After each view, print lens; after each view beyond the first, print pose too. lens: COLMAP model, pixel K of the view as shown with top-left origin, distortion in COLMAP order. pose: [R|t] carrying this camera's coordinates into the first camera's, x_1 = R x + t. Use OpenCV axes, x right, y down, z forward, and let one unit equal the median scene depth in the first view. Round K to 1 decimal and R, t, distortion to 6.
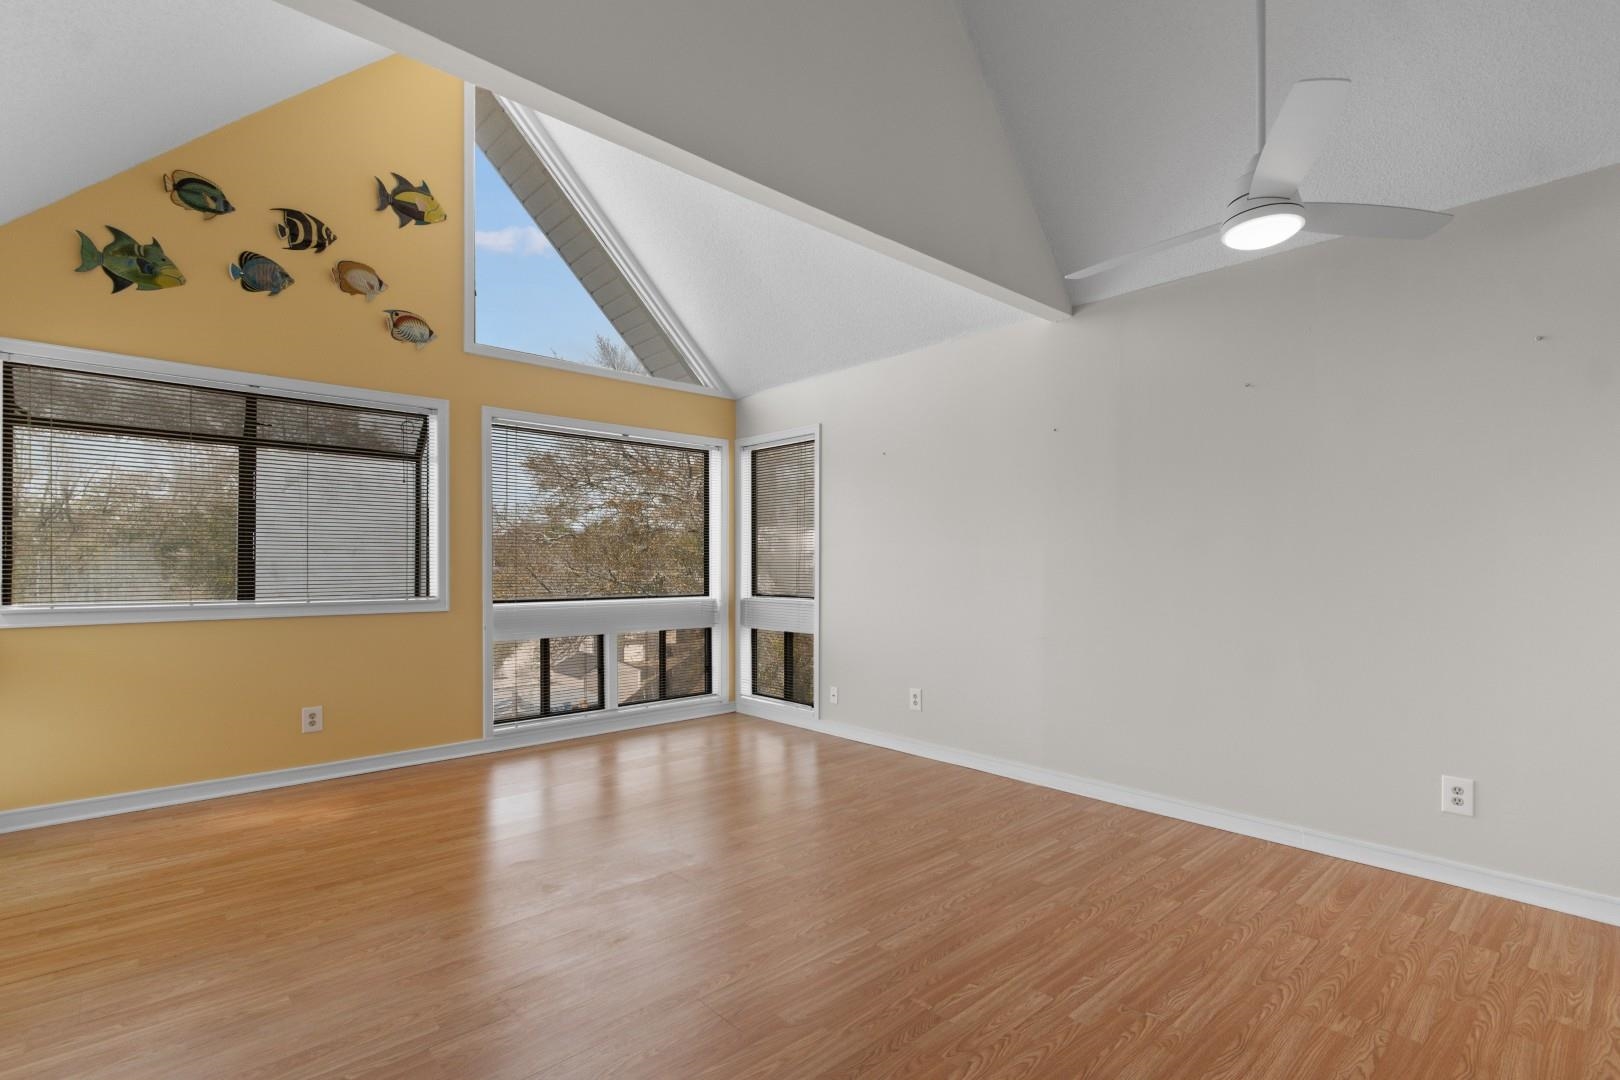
lens RADIAL K [[742.4, 0, 795.9], [0, 742.4, 562.5], [0, 0, 1]] dist [0.002535, 0.000185]
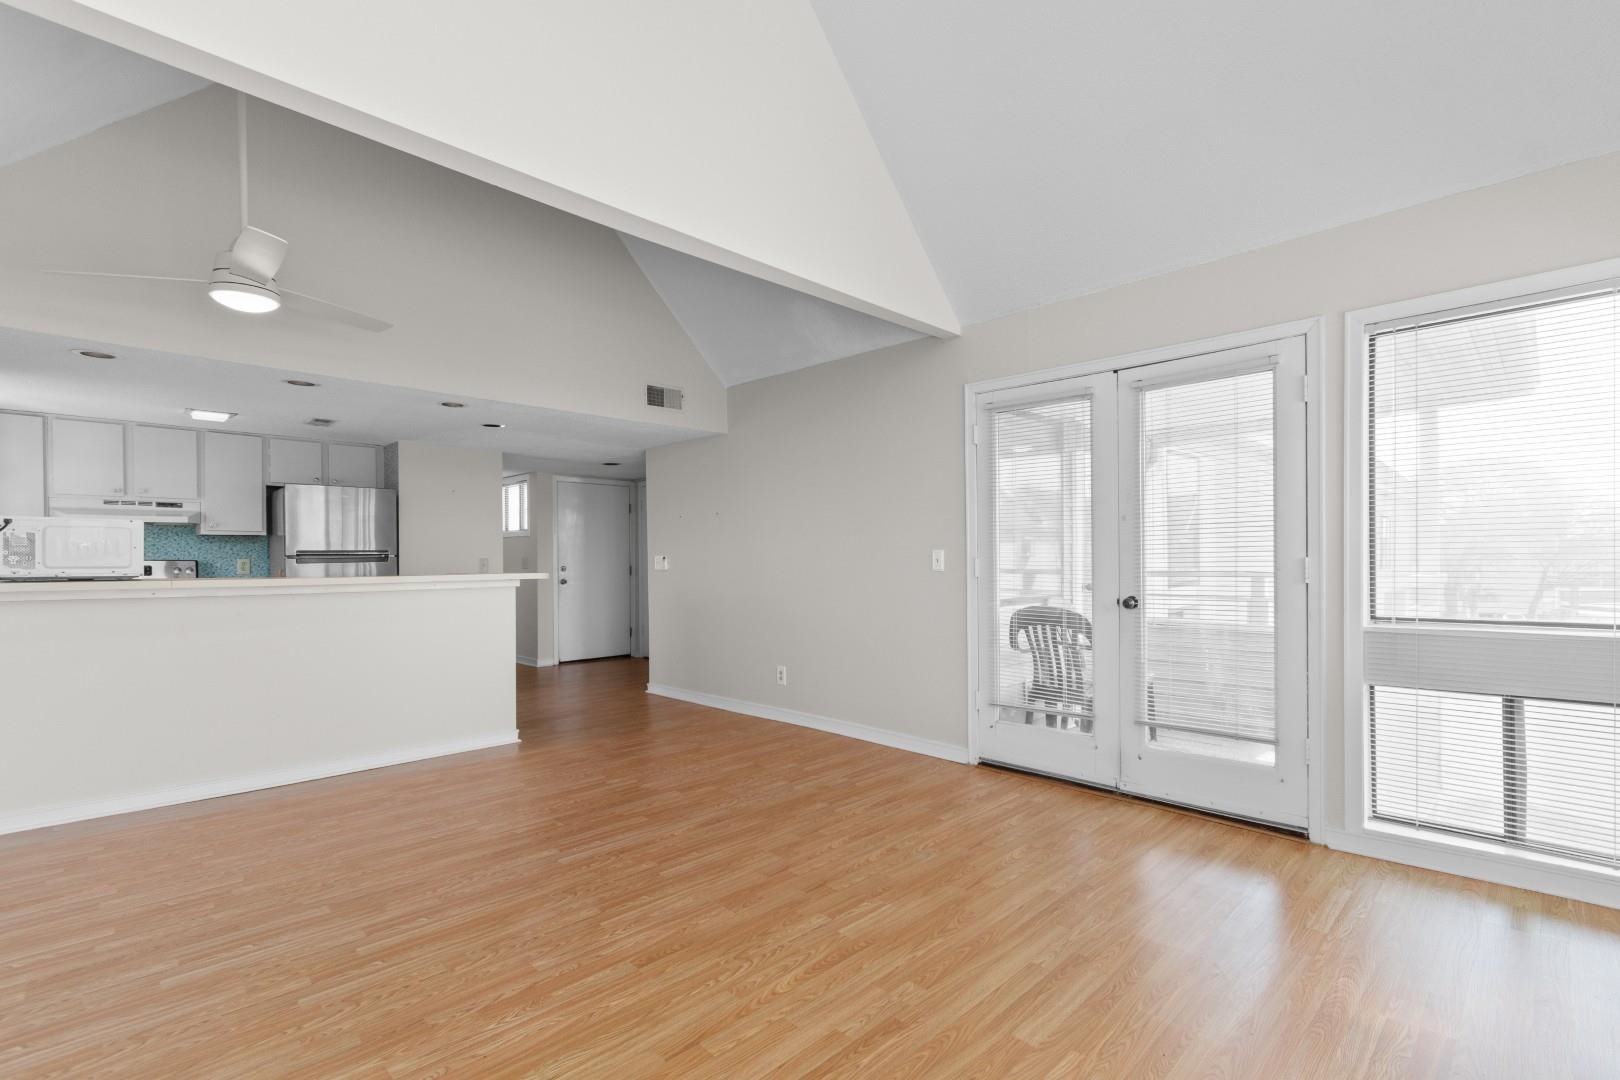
lens RADIAL K [[737.1, 0, 809.2], [0, 737.1, 553.8], [0, 0, 1]] dist [-0.000213, -0.000125]
pose [[-0.998304, 0.006006, -0.057912, -0.149507], [0.006267, 0.999971, -0.004334, -0.001200], [0.057884, -0.004689, -0.998312, 1.342035]]
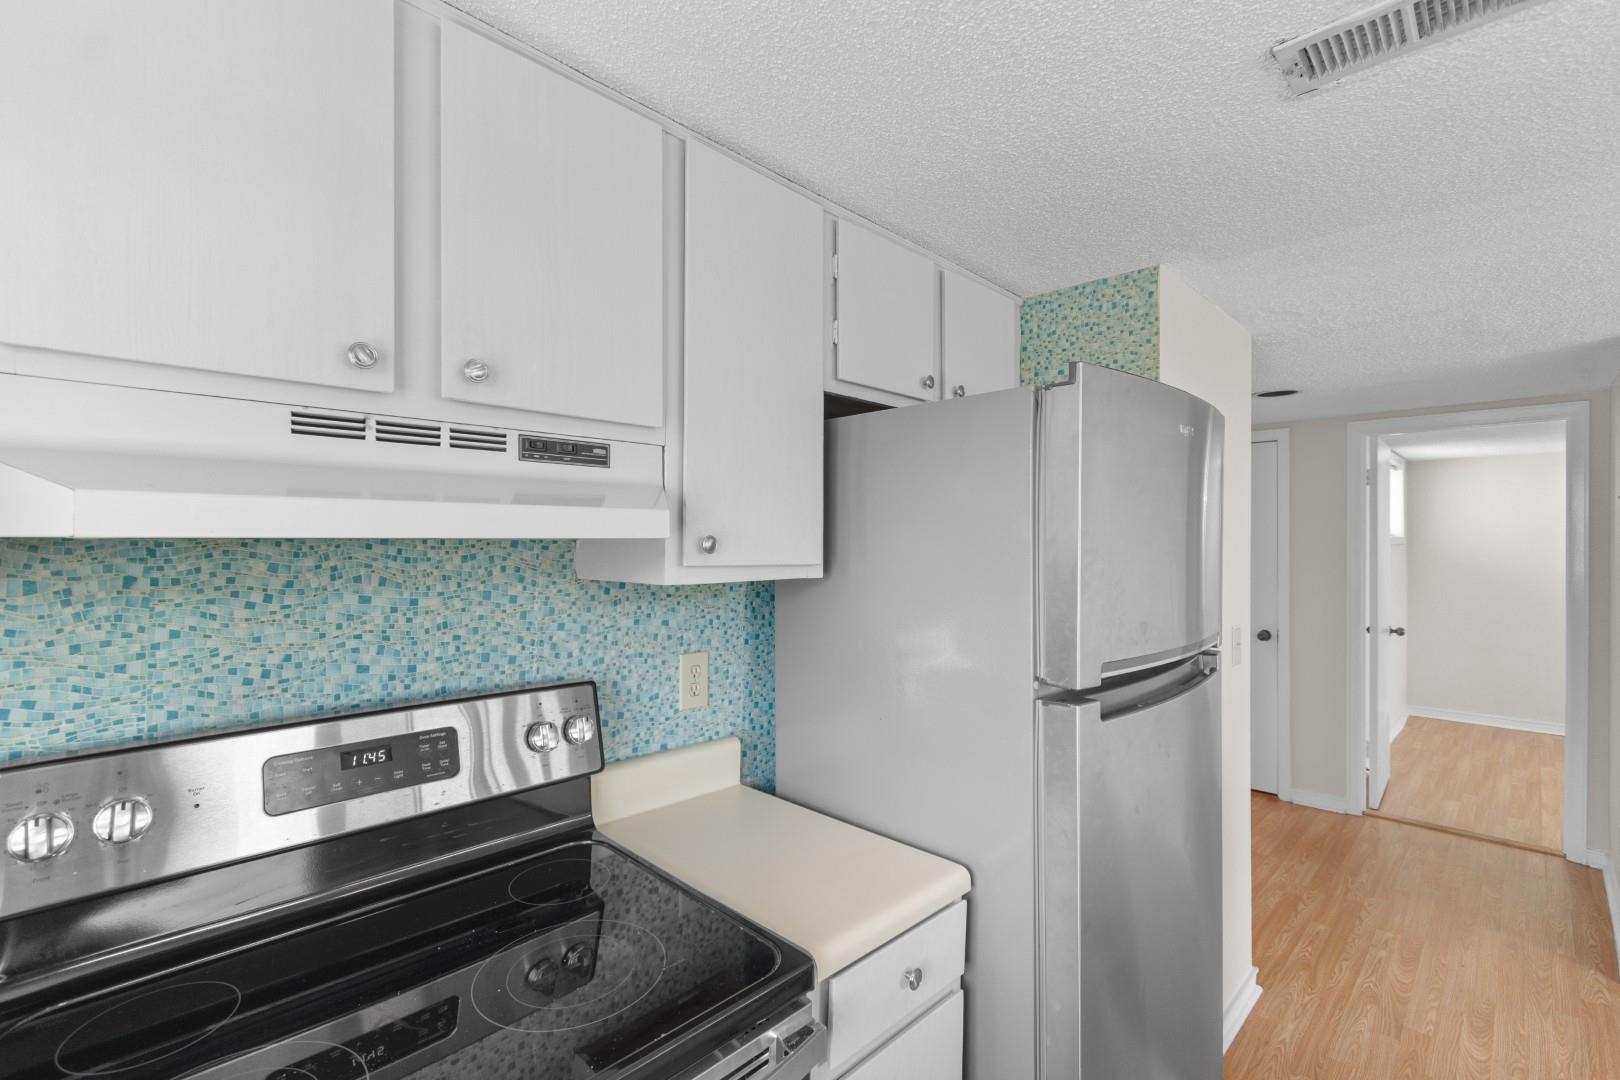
lens RADIAL K [[720.8, 0, 808.1], [0, 720.8, 553.5], [0, 0, 1]] dist [0.000639, -0.000081]
pose [[-0.998344, -0.000092, -0.057522, 0.848463], [-0.000740, 0.999936, 0.011246, -0.067029], [0.057517, 0.011270, -0.998281, 0.227463]]
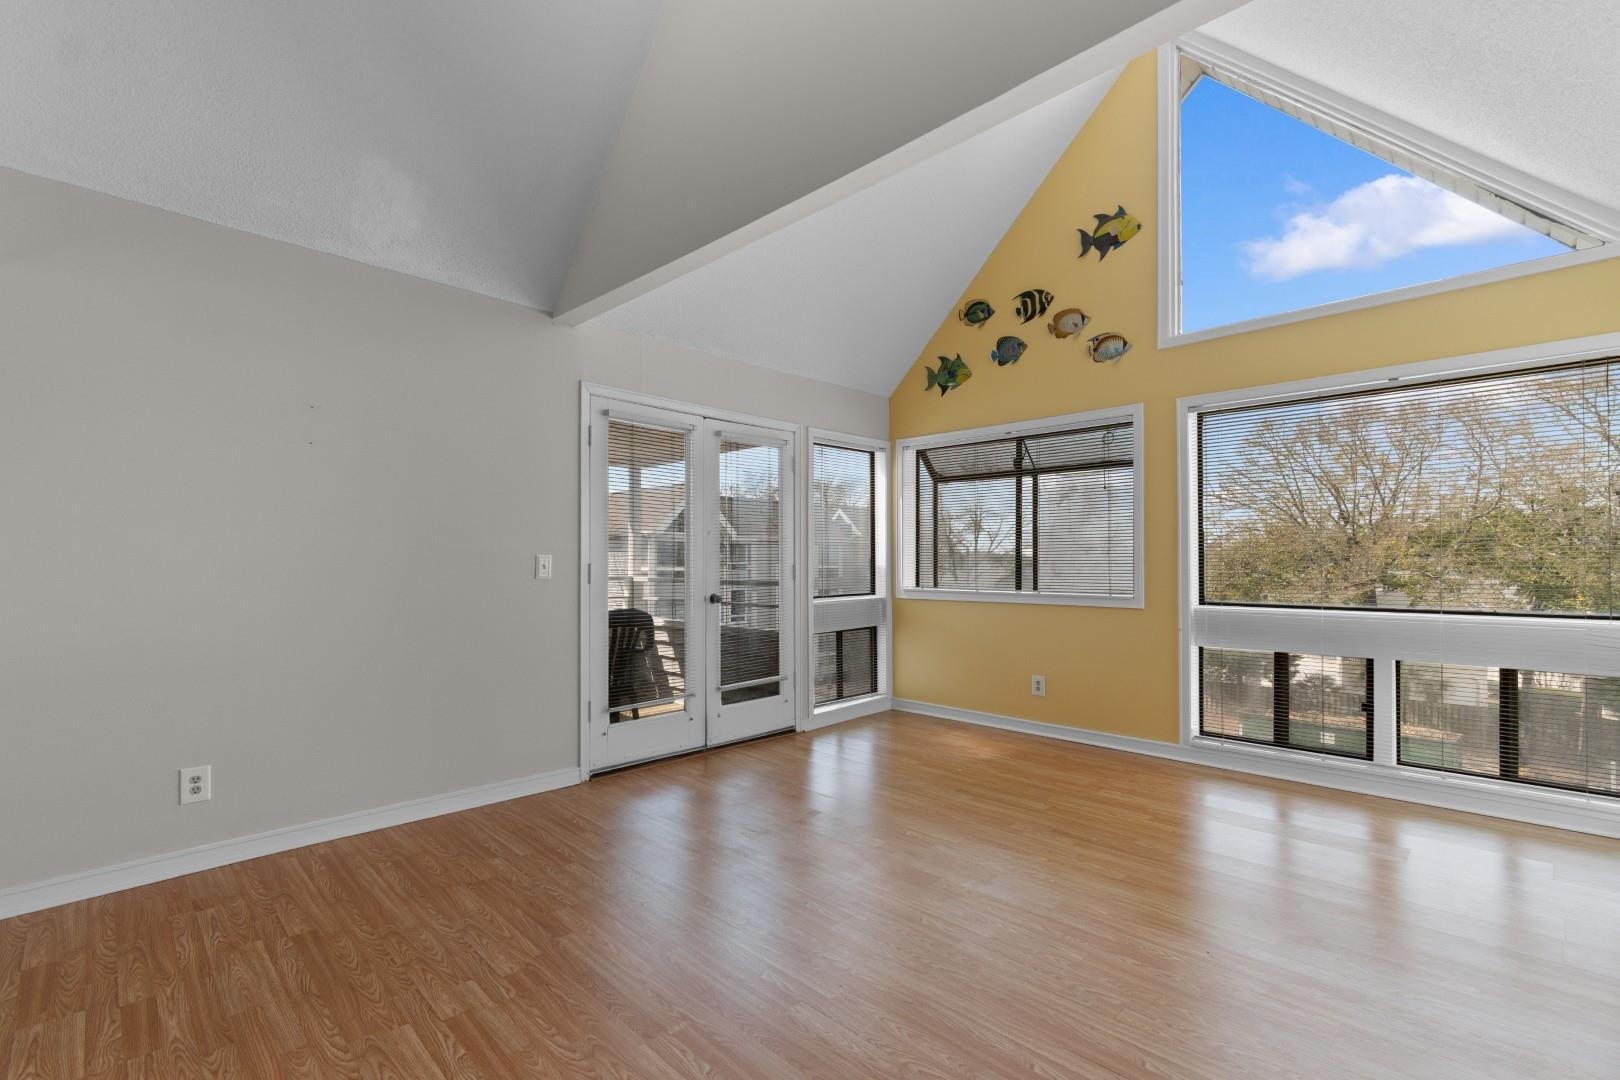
lens RADIAL K [[720.8, 0, 808.1], [0, 720.8, 553.5], [0, 0, 1]] dist [0.000639, -0.000081]
pose [[0.058145, -0.013385, -0.998218, 0.561395], [0.003241, 0.999907, -0.013218, 0.000841], [0.998303, -0.002466, 0.058183, 0.546069]]
